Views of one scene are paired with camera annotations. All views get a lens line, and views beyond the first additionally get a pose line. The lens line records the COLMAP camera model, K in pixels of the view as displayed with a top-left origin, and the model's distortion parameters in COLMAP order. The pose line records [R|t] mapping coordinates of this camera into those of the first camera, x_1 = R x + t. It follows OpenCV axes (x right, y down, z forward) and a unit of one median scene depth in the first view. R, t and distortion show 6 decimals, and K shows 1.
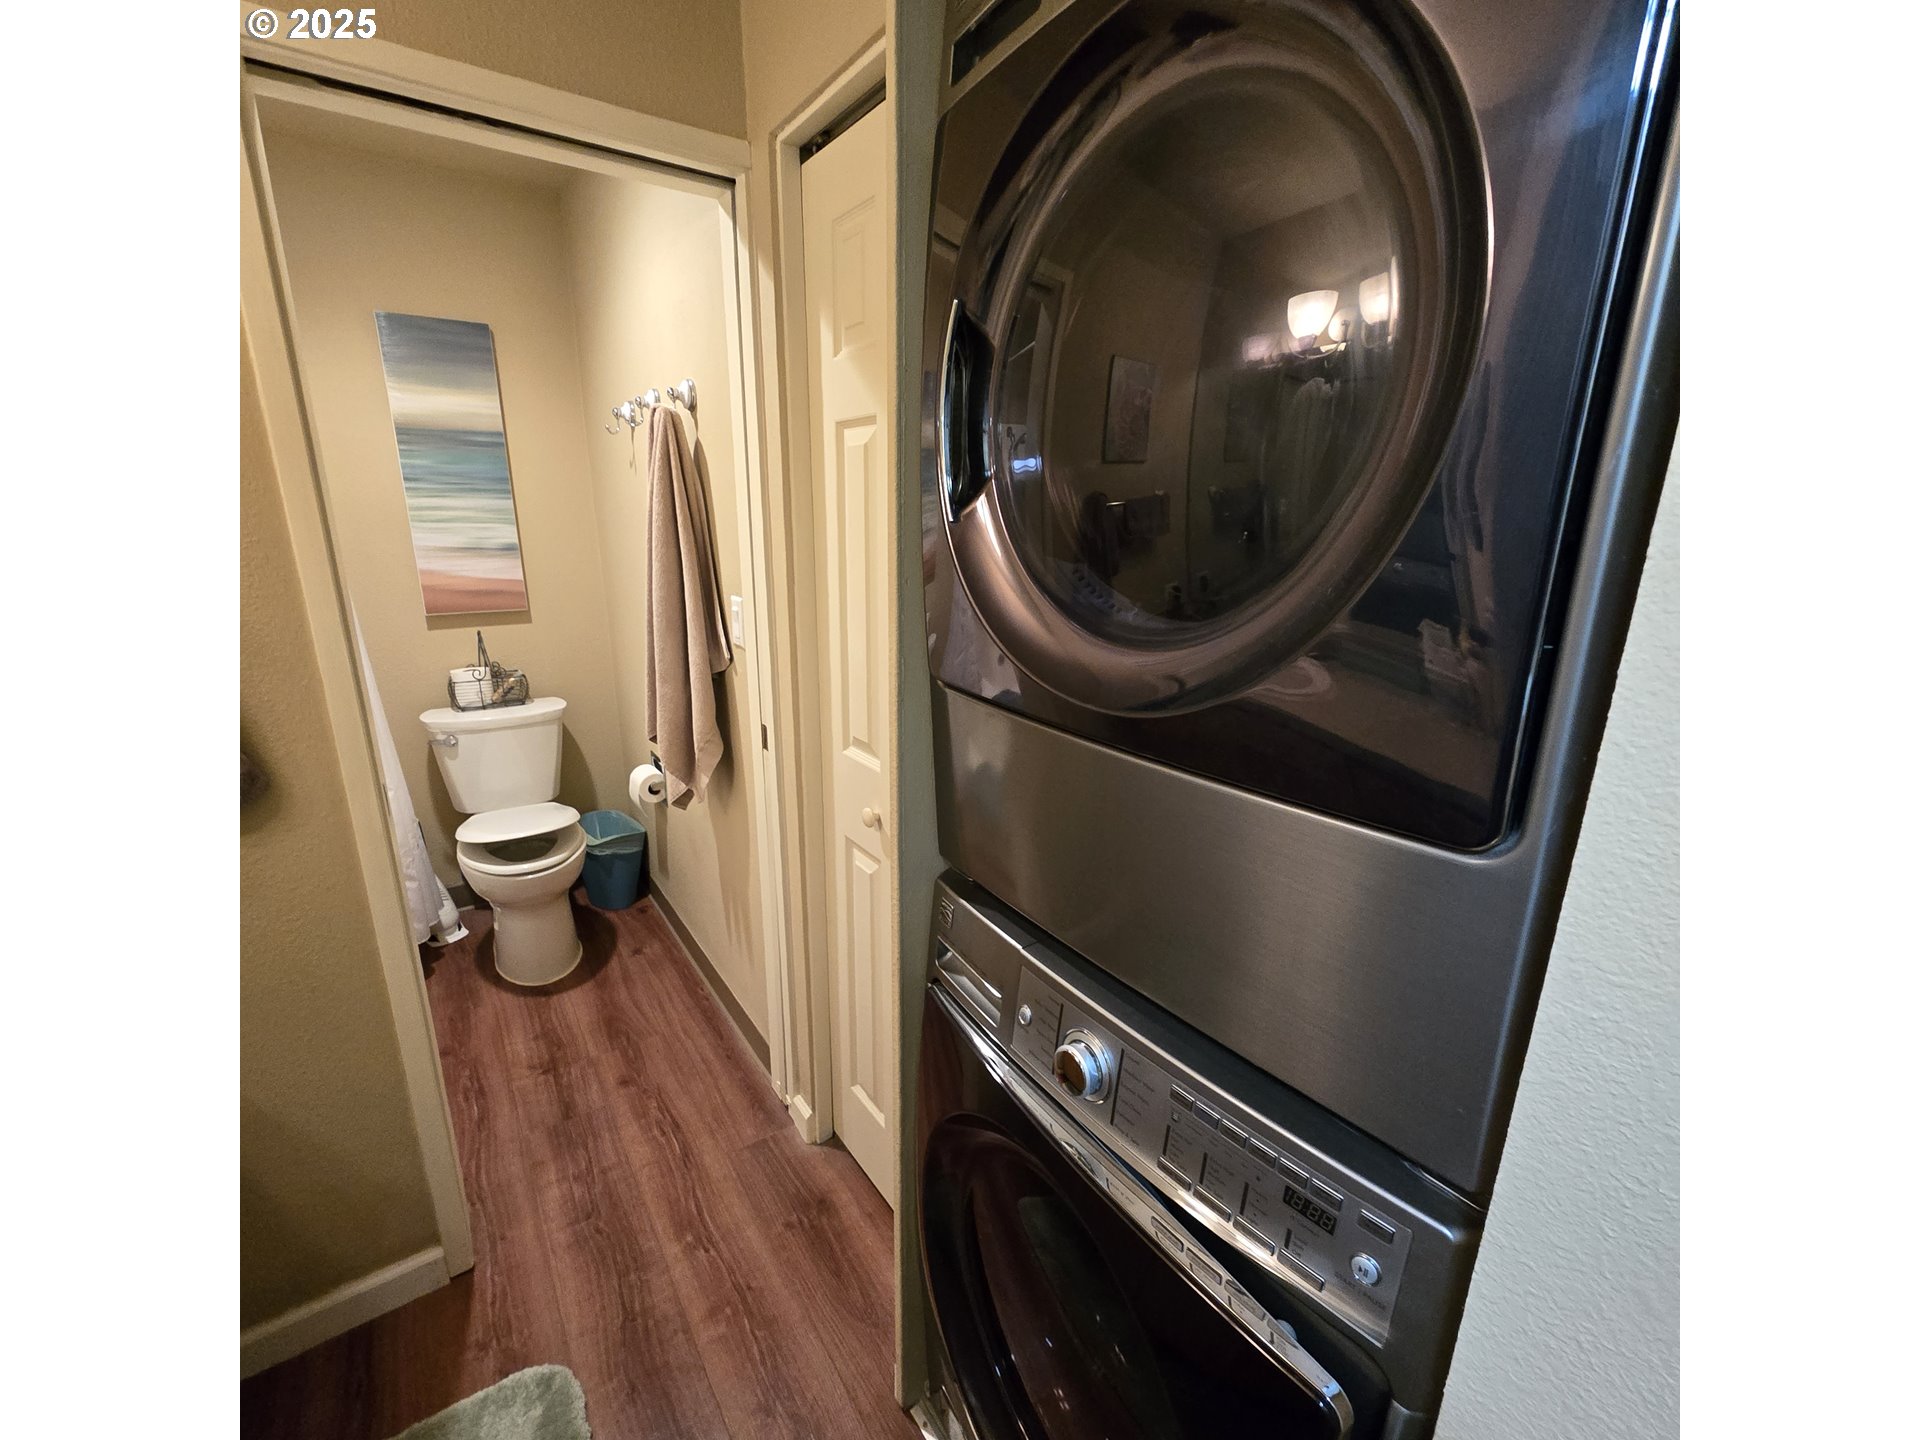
lens RADIAL K [[785.8, 0, 956.5], [0, 785.8, 724.6], [0, 0, 1]] dist [-0.008616, 0.000500]
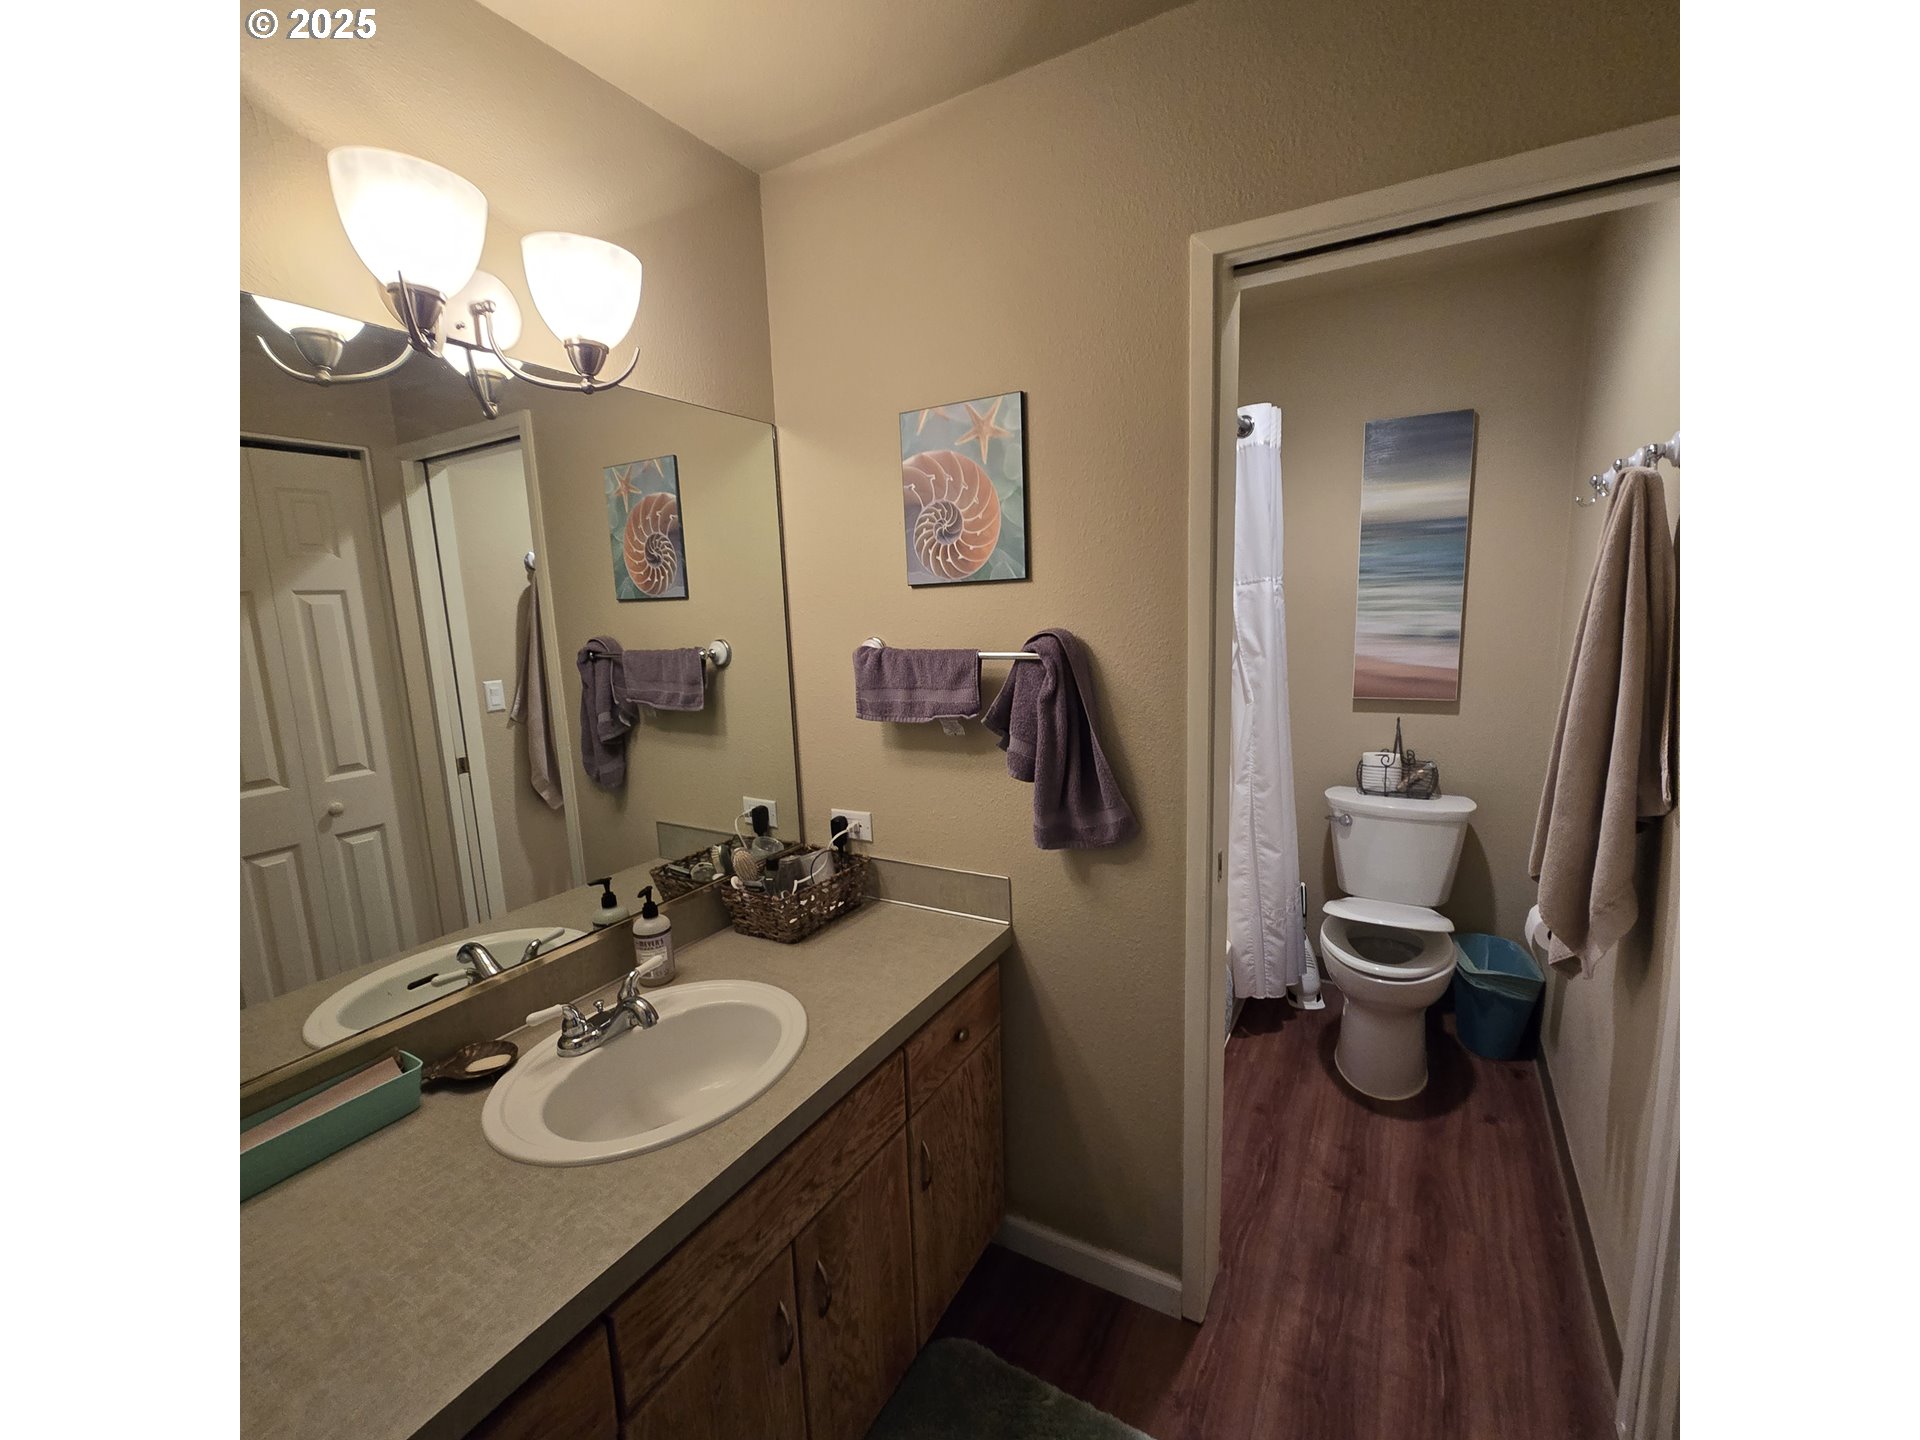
lens RADIAL K [[785.8, 0, 955.4], [0, 785.8, 717.4], [0, 0, 1]] dist [-0.008616, 0.000500]
pose [[0.408649, 0.112395, -0.905744, 0.062729], [-0.199413, 0.979407, 0.031566, -0.040751], [0.890640, 0.167718, 0.422647, 0.082521]]
